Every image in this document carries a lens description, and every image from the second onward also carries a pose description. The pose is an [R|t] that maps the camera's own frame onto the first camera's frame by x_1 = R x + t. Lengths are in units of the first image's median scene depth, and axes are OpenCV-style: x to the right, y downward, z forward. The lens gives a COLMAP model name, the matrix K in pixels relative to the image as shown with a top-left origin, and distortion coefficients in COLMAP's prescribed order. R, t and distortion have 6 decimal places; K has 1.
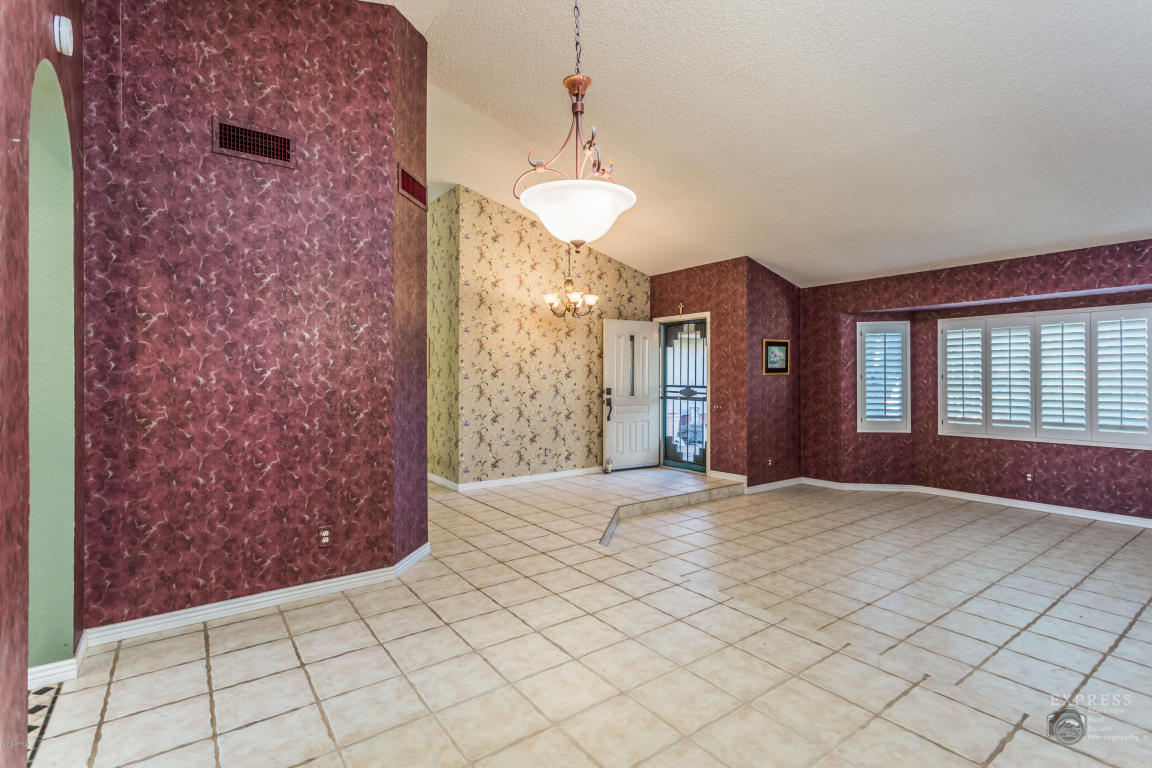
lens RADIAL K [[549.6, 0, 564.9], [0, 549.6, 367.4], [0, 0, 1]] dist [0.021778, -0.001847]
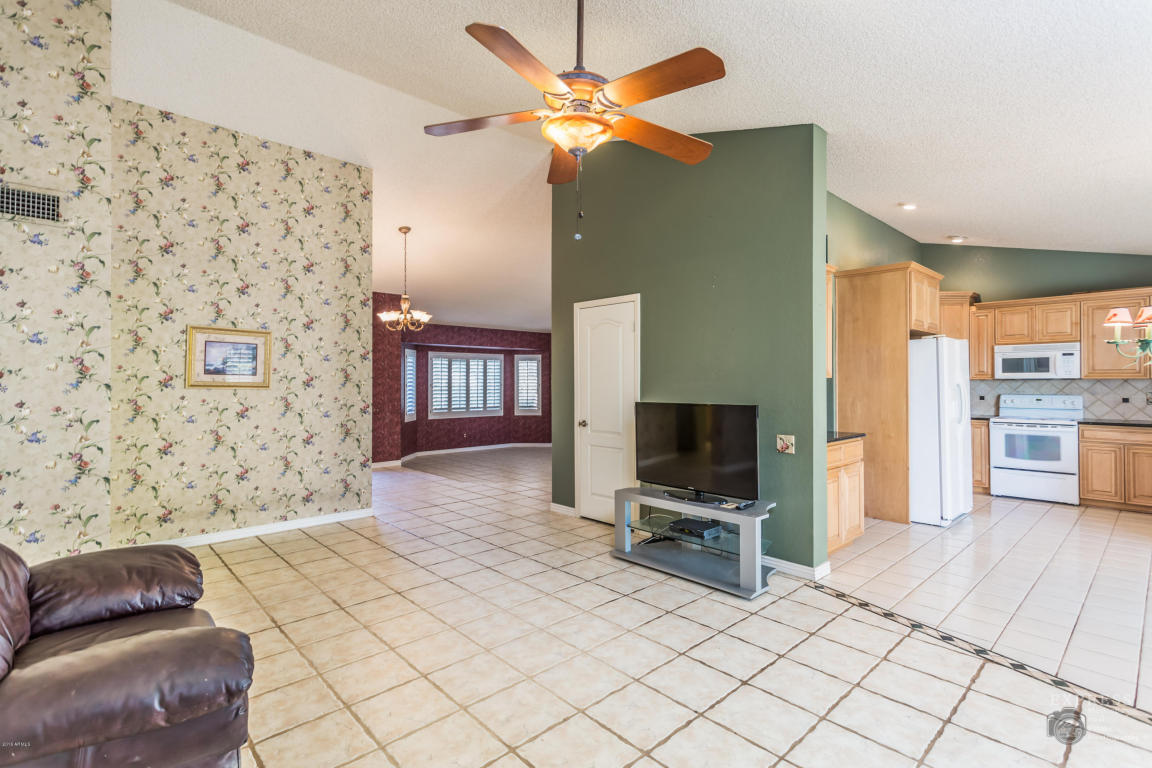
lens RADIAL K [[549.6, 0, 582.9], [0, 549.6, 378.0], [0, 0, 1]] dist [0.021778, -0.001847]
pose [[-0.134890, 0.017246, 0.990710, -1.190919], [-0.006605, 0.999811, -0.018304, 0.024218], [-0.990839, -0.009012, -0.134751, 0.848201]]
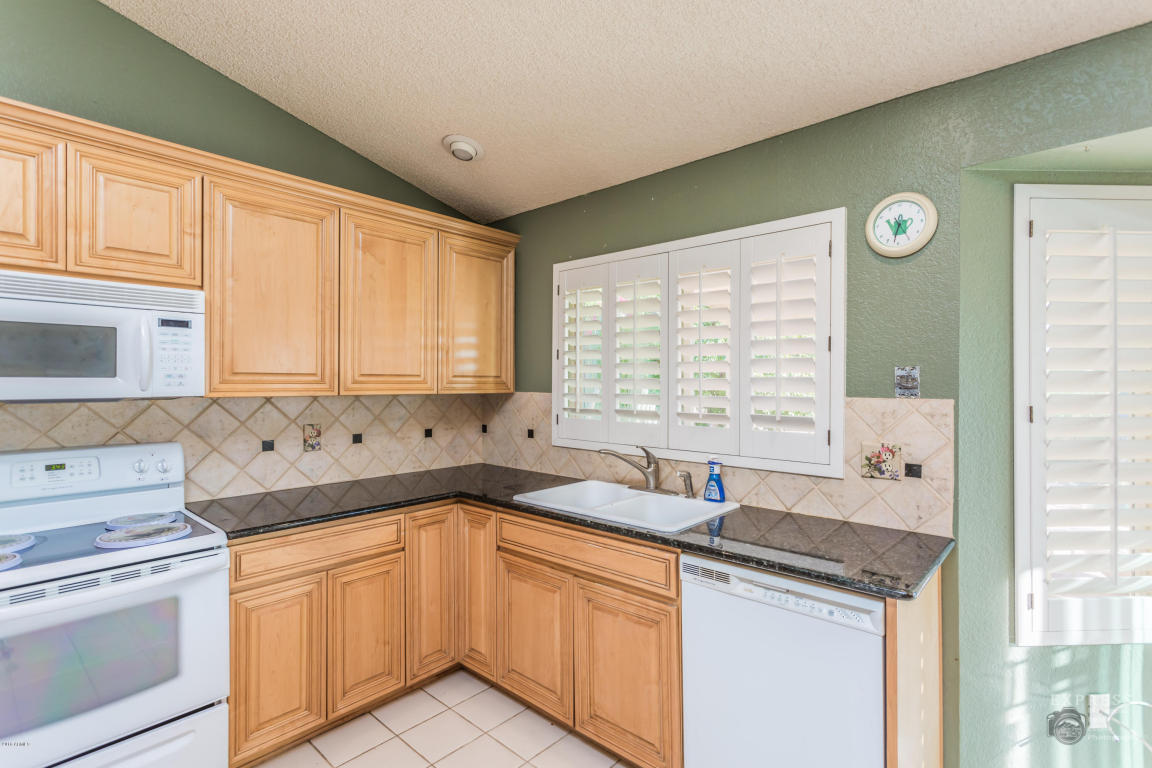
lens RADIAL K [[549.6, 0, 577.7], [0, 549.6, 387.3], [0, 0, 1]] dist [0.021778, -0.001847]
pose [[-0.977186, 0.008376, -0.212221, -0.433264], [0.008800, 0.999961, -0.001051, -0.003759], [0.212204, -0.002895, -0.977221, 0.178029]]
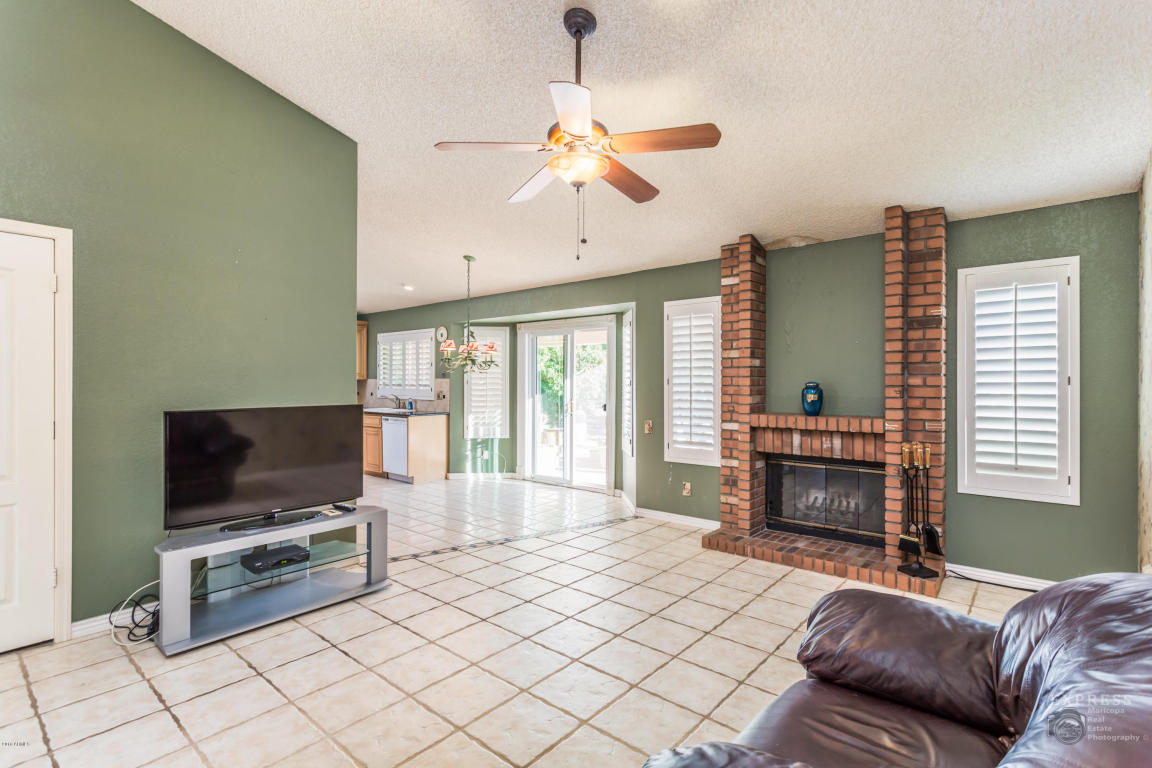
lens RADIAL K [[549.6, 0, 580.3], [0, 549.6, 391.0], [0, 0, 1]] dist [0.021778, -0.001847]
pose [[-0.970526, 0.010663, -0.240759, -0.693793], [0.008672, 0.999919, 0.009324, 0.023440], [0.240839, 0.006962, -0.970540, 1.241144]]
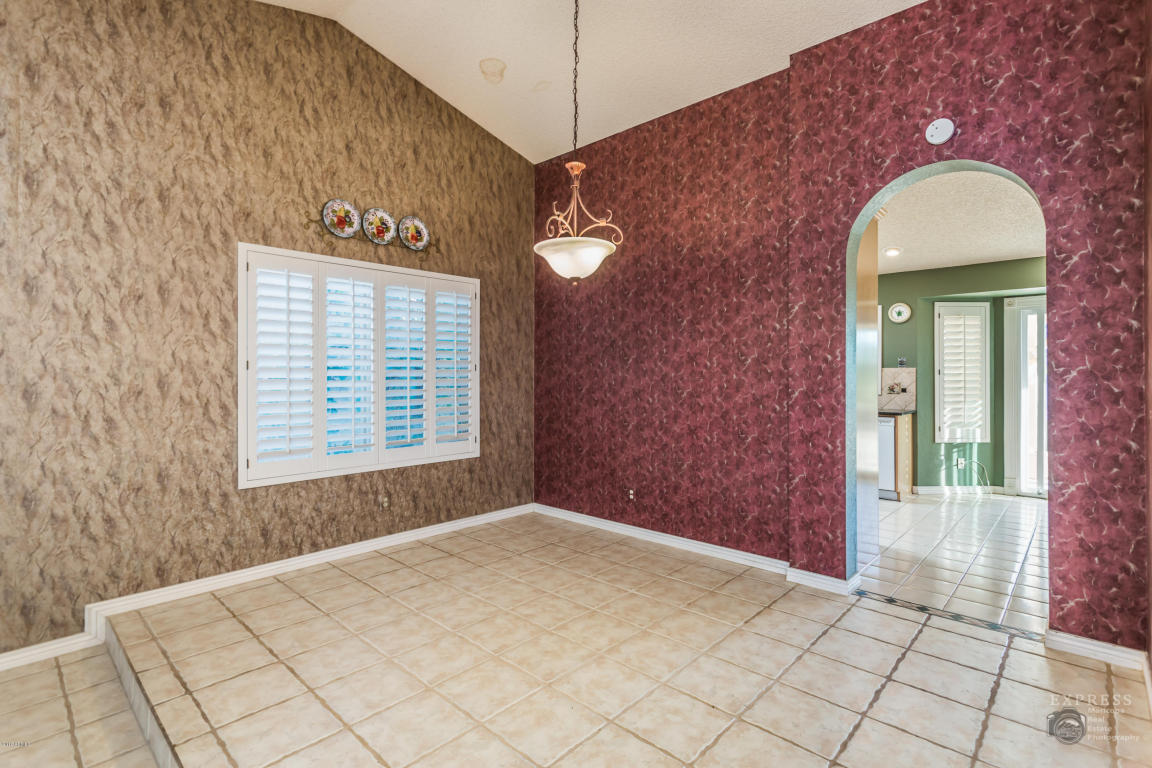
lens RADIAL K [[549.6, 0, 578.7], [0, 549.6, 375.6], [0, 0, 1]] dist [0.021778, -0.001847]
pose [[-0.979303, 0.007982, -0.202243, 0.115214], [0.009830, 0.999919, -0.008133, 0.021558], [0.202161, -0.009952, -0.979302, 0.798682]]
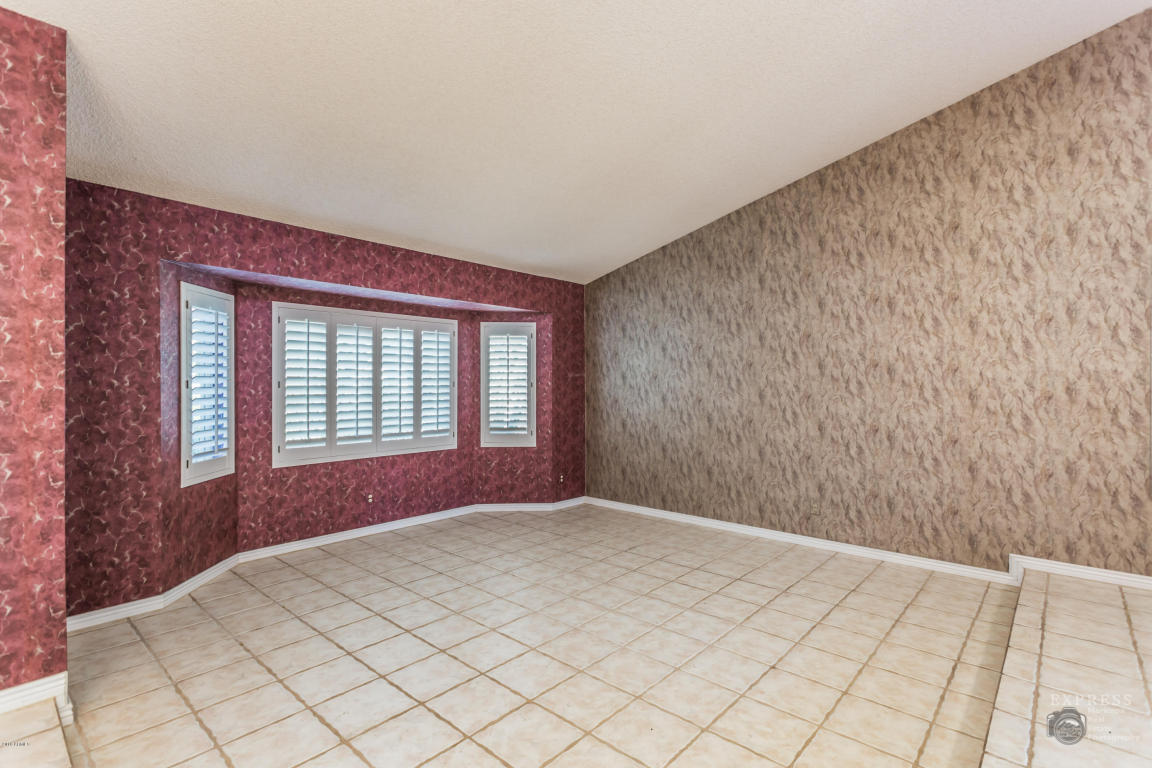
lens RADIAL K [[549.6, 0, 578.8], [0, 549.6, 382.0], [0, 0, 1]] dist [0.021778, -0.001847]
pose [[-0.237134, 0.016020, 0.971345, -0.095092], [-0.005969, 0.999821, -0.017946, 0.026654], [-0.971459, -0.010054, -0.236996, 0.887917]]
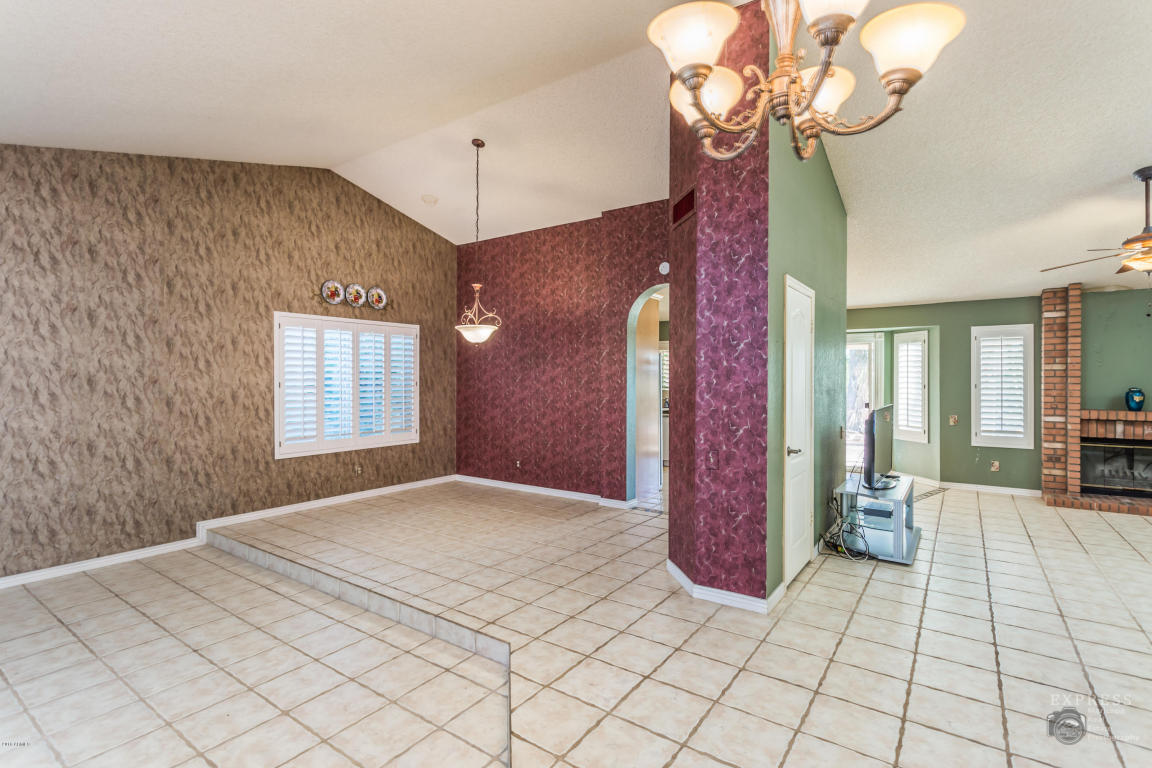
lens RADIAL K [[549.6, 0, 574.5], [0, 549.6, 377.4], [0, 0, 1]] dist [0.021778, -0.001847]
pose [[-0.945688, 0.006131, -0.325017, 0.167677], [0.009845, 0.999904, -0.009785, 0.002202], [0.324926, -0.012454, -0.945658, 1.267940]]
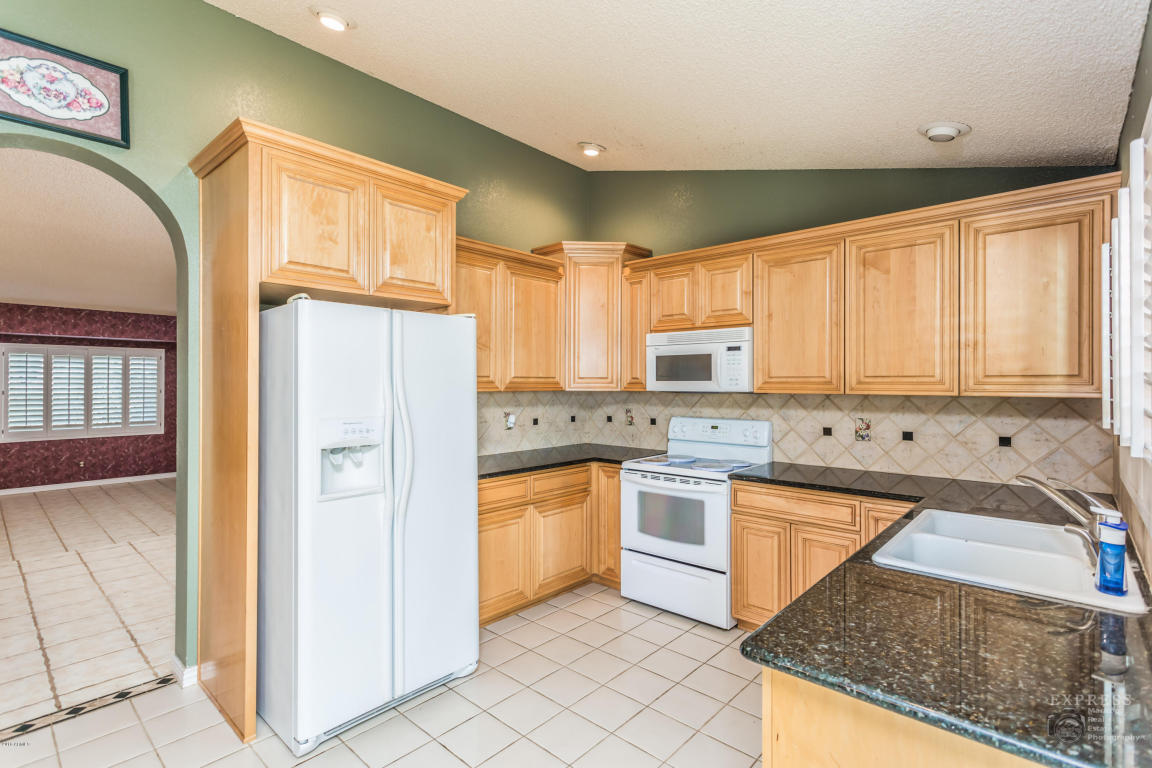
lens RADIAL K [[549.6, 0, 578.6], [0, 549.6, 384.2], [0, 0, 1]] dist [0.021778, -0.001847]
pose [[-0.205319, 0.005588, 0.978679, -0.796820], [-0.007784, 0.999943, -0.007343, -0.003218], [-0.978664, -0.009126, -0.205264, 0.069297]]
